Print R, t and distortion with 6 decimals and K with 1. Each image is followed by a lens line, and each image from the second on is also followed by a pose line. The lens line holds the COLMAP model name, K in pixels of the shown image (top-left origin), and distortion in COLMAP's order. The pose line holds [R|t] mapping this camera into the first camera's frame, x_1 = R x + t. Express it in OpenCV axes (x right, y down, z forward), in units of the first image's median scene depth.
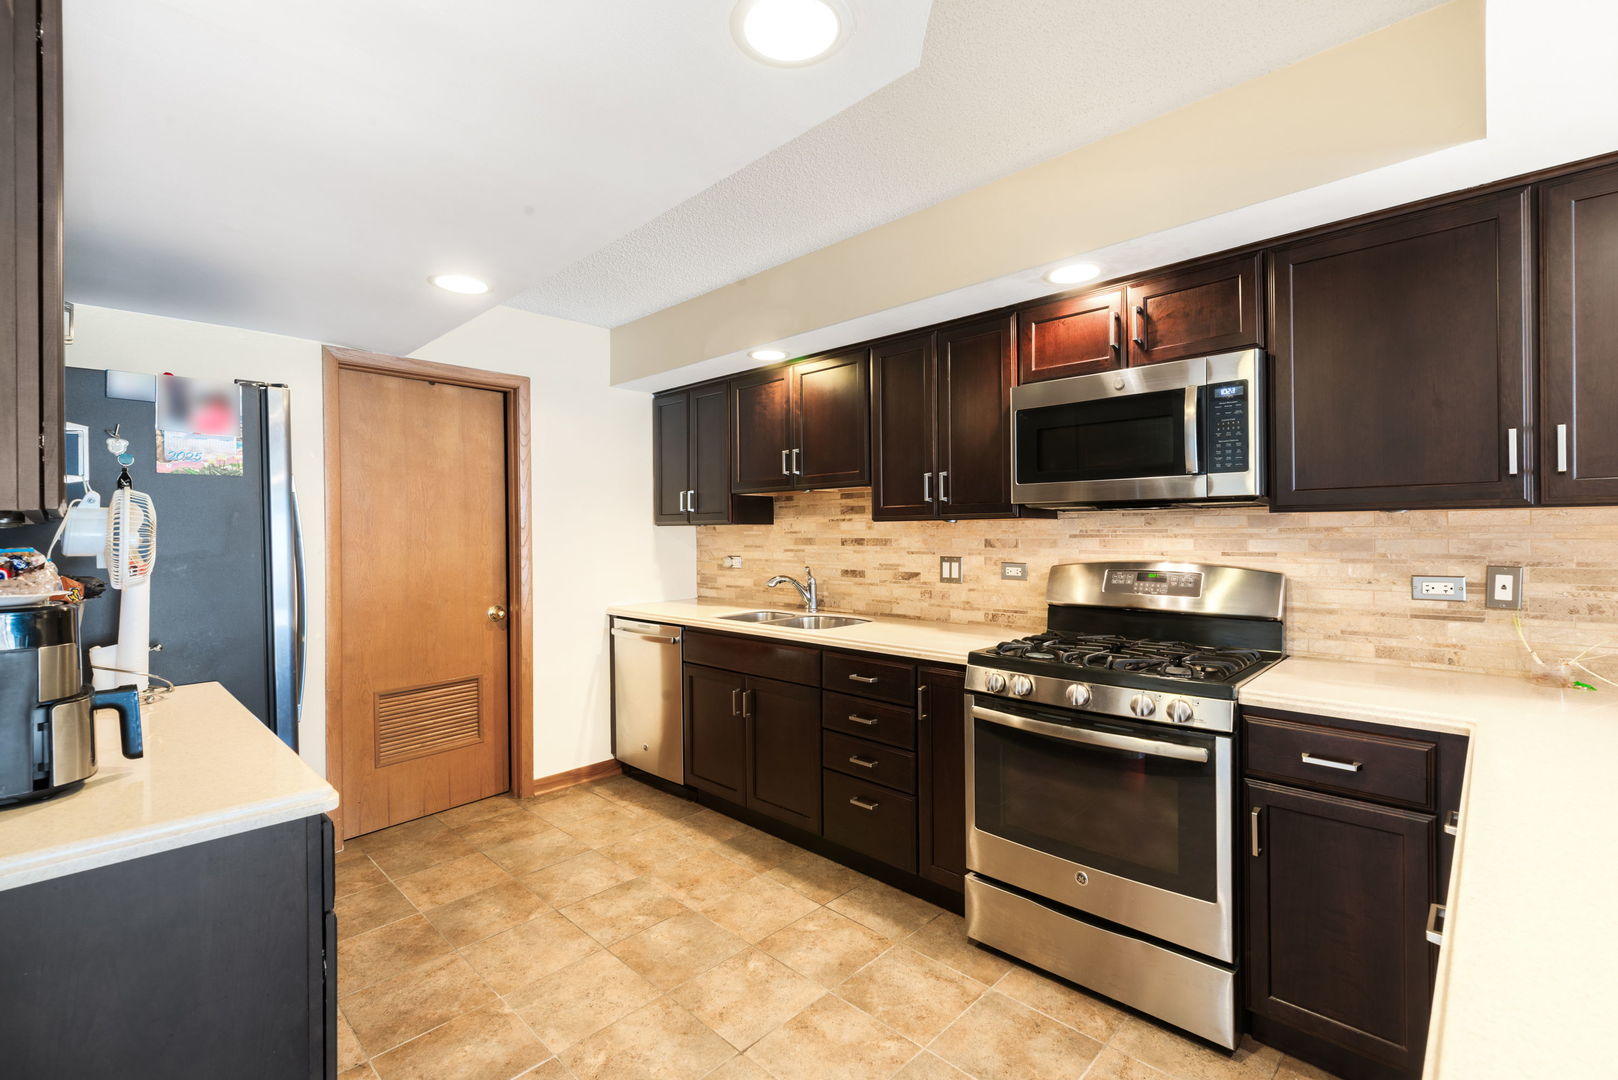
lens RADIAL K [[709.9, 0, 810.1], [0, 709.9, 530.2], [0, 0, 1]] dist [-0.000649, 0.000459]
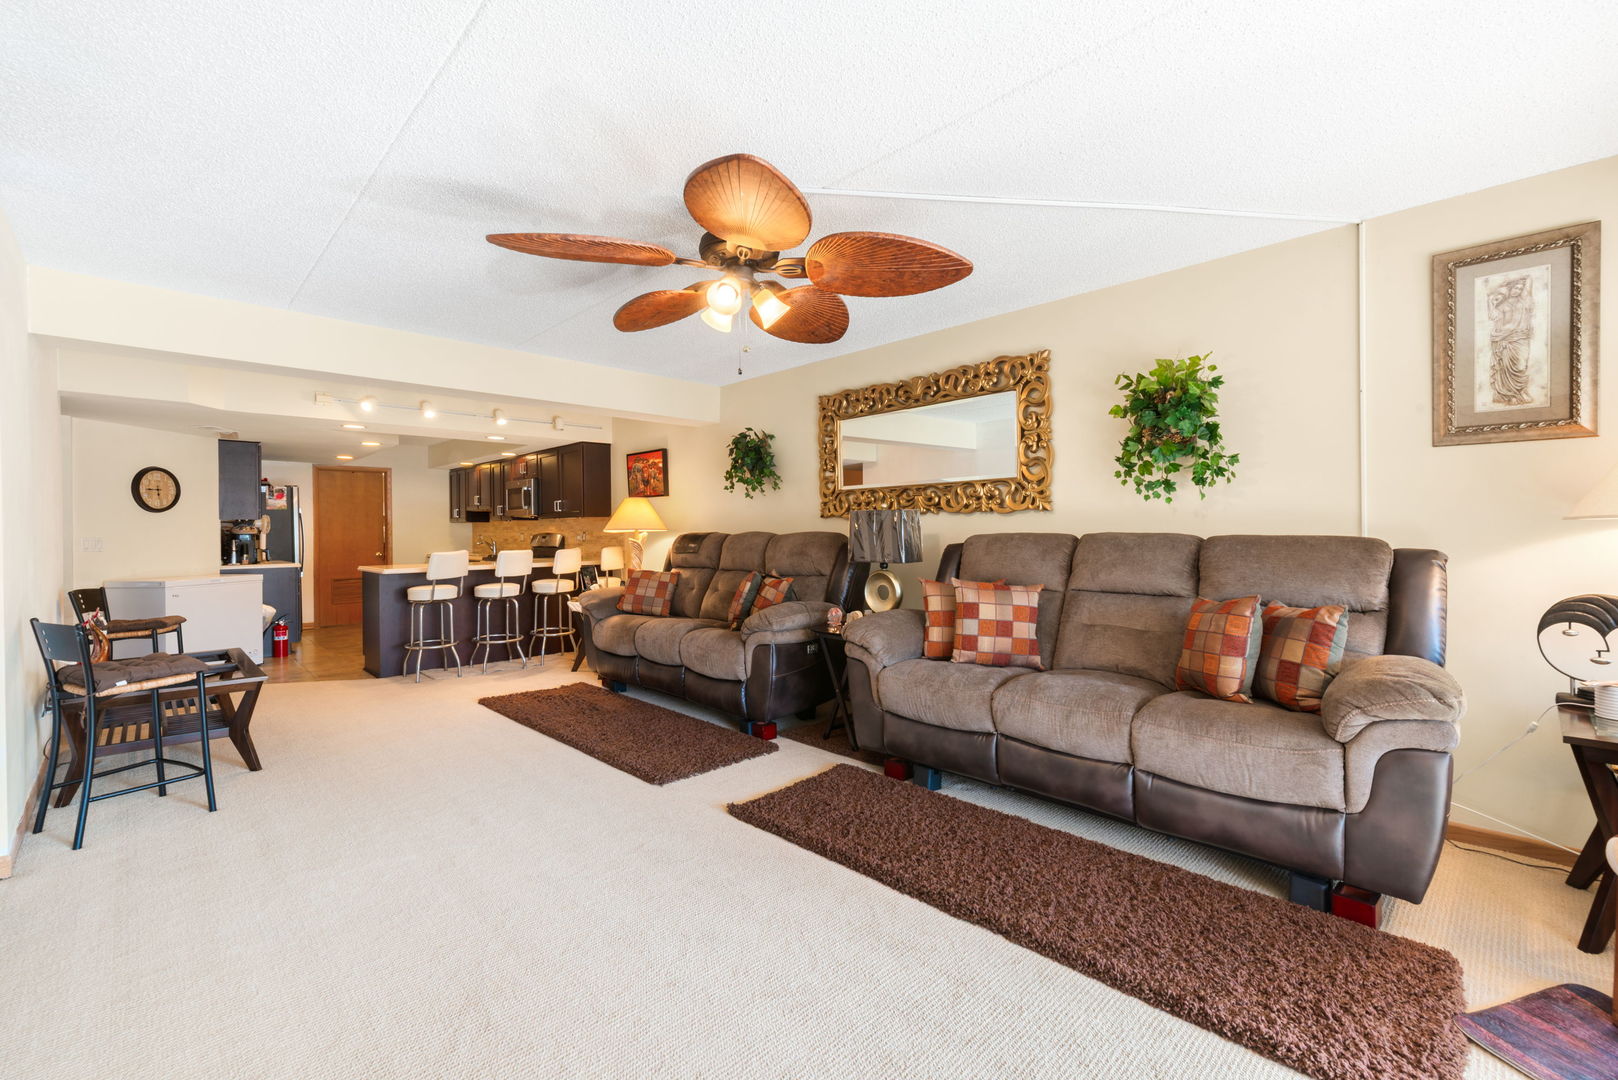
lens RADIAL K [[709.9, 0, 817.2], [0, 709.9, 538.2], [0, 0, 1]] dist [-0.000649, 0.000459]
pose [[0.998571, 0.005733, -0.053137, 2.365707], [-0.005416, 0.999967, 0.006103, 0.042702], [0.053170, -0.005806, 0.998569, -2.796387]]
